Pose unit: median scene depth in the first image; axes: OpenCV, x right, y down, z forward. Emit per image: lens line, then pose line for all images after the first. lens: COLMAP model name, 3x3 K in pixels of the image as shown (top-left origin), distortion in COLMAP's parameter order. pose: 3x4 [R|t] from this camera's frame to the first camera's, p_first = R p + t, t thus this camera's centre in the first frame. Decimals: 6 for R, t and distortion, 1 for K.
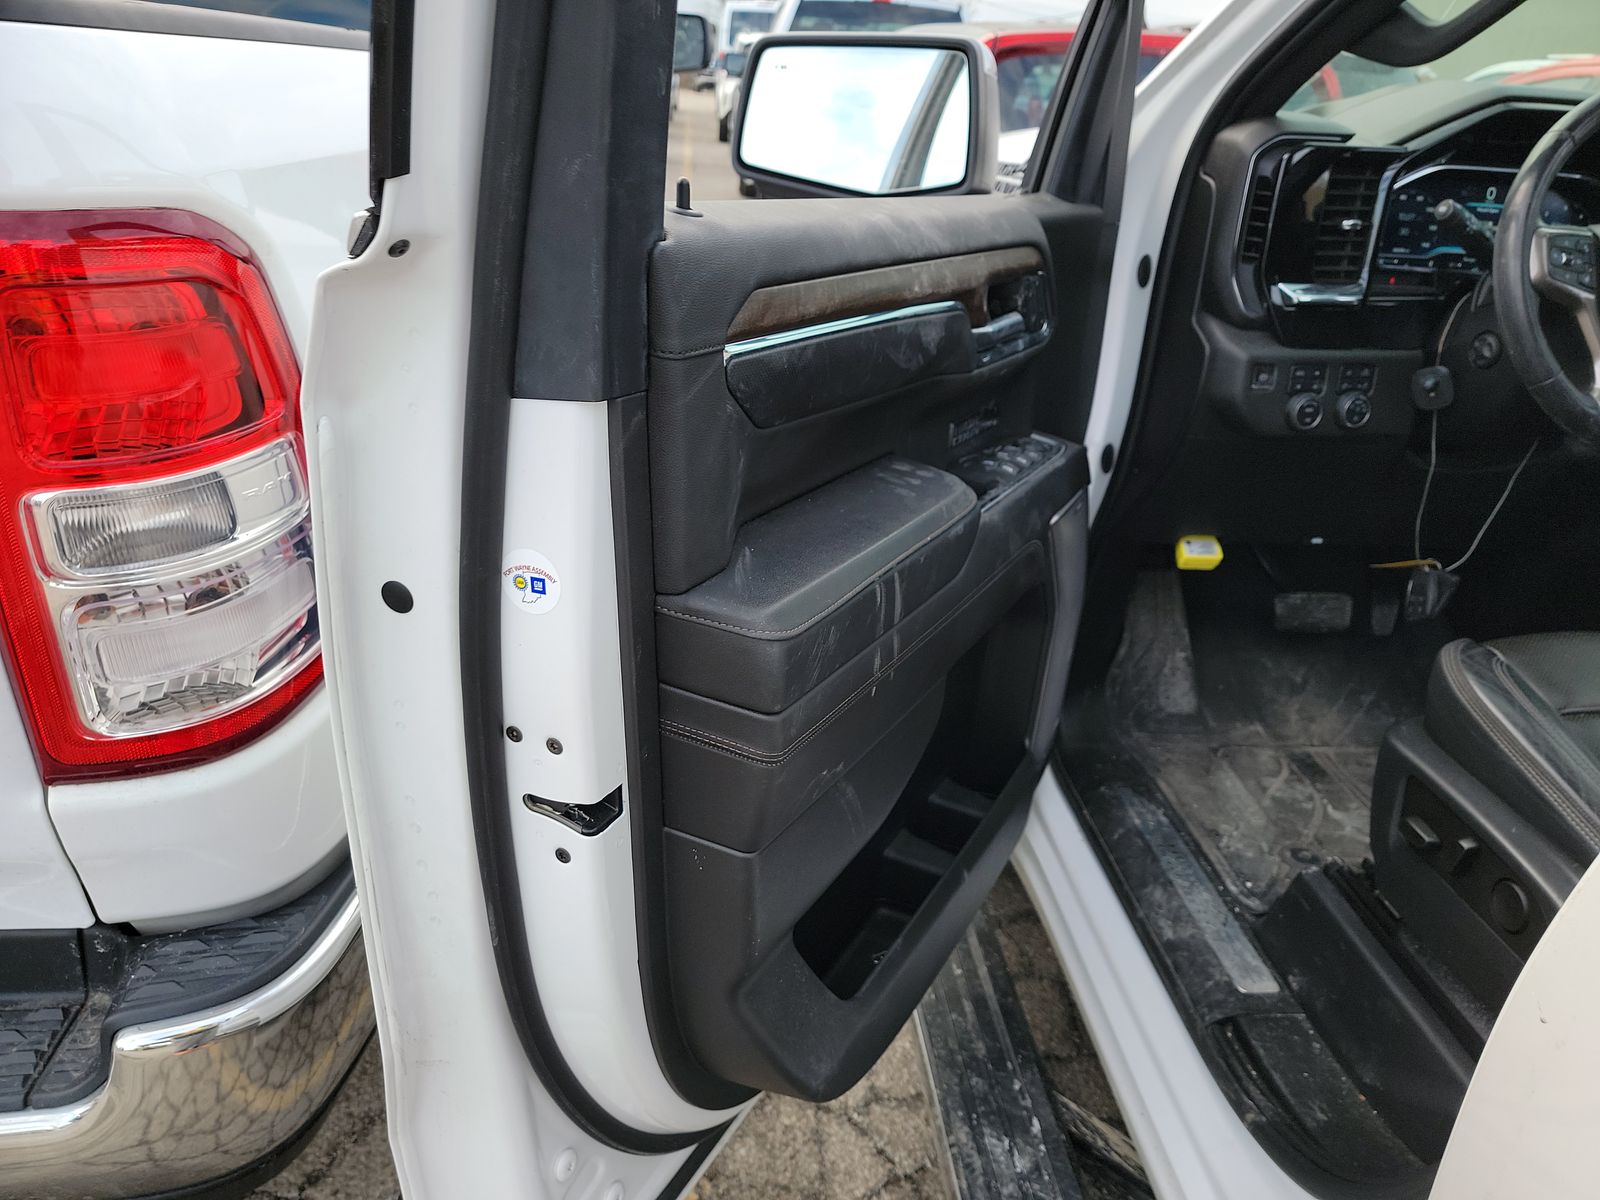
lens RADIAL K [[1120.8, 0, 800.1], [0, 1120.8, 601.2], [0, 0, 1]] dist [0.083929, -0.056588]
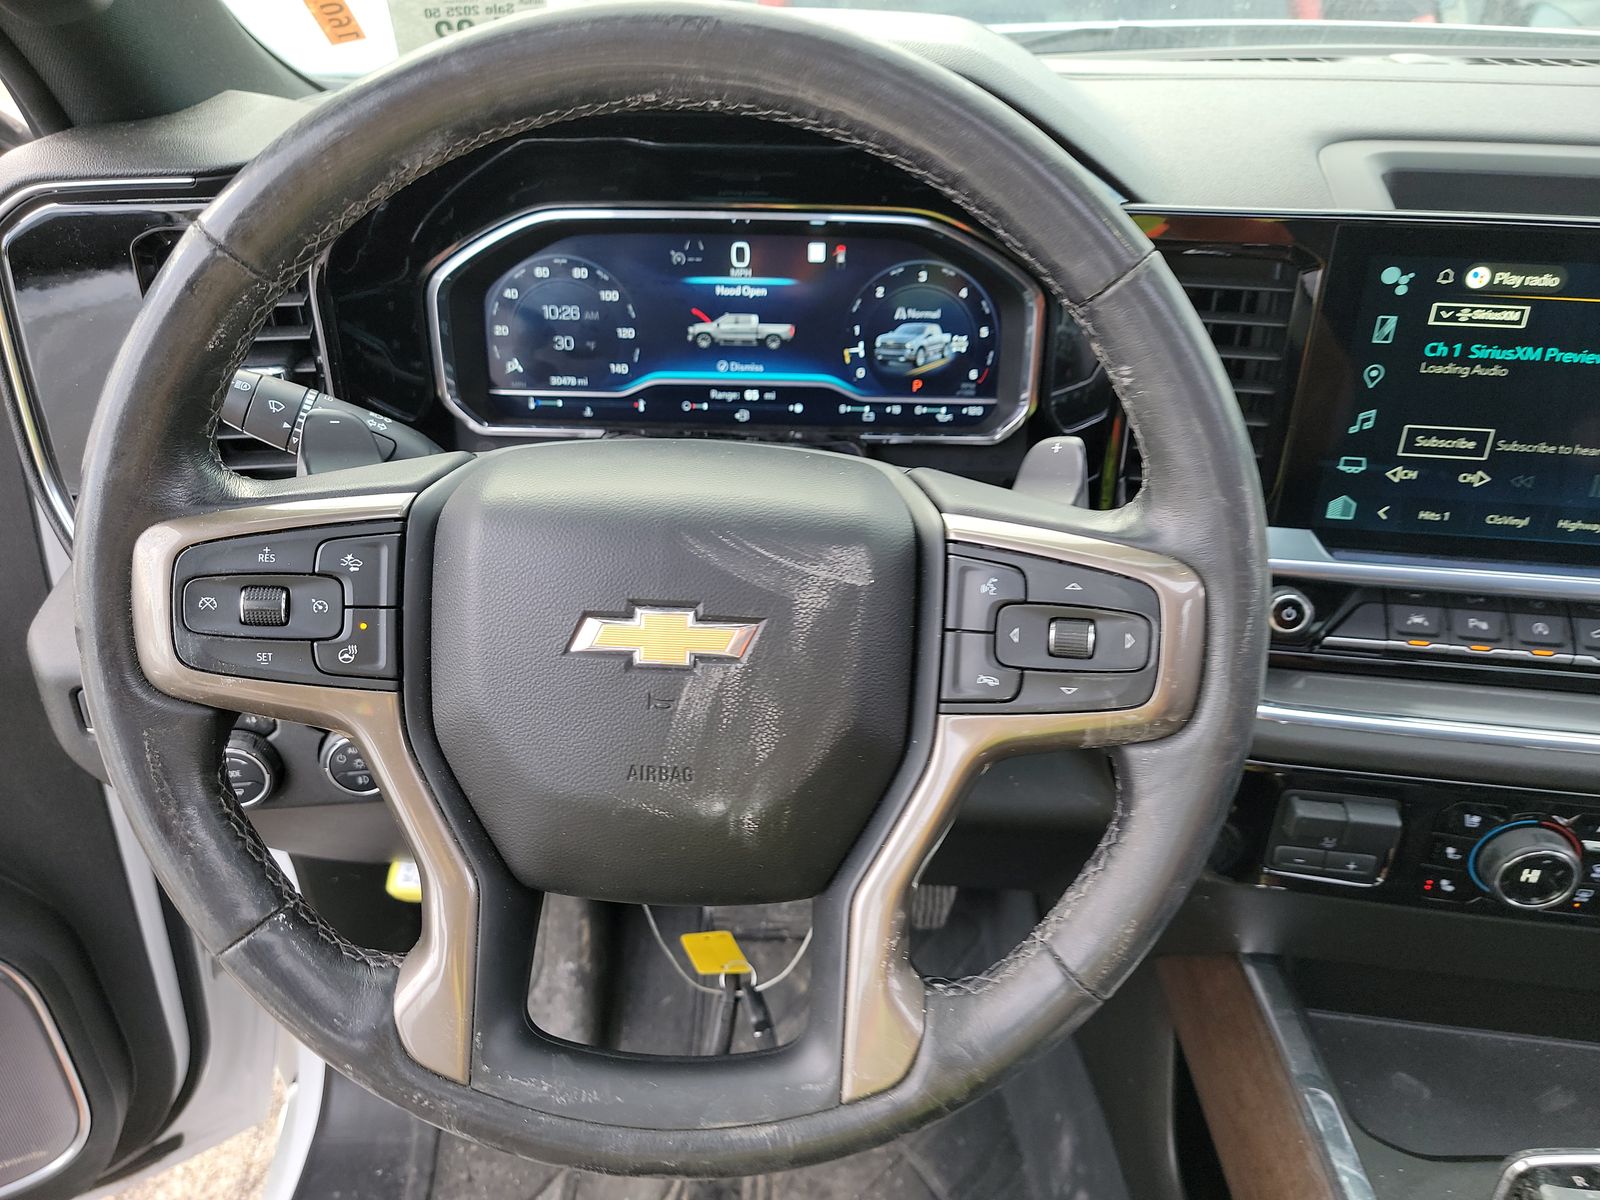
lens RADIAL K [[1120.8, 0, 798.2], [0, 1120.8, 603.0], [0, 0, 1]] dist [0.083929, -0.056588]
pose [[0.985924, 0.008220, -0.166992, 0.696419], [0.009679, 0.994309, 0.106092, -0.262936], [0.166914, -0.106215, 0.980234, 0.546945]]
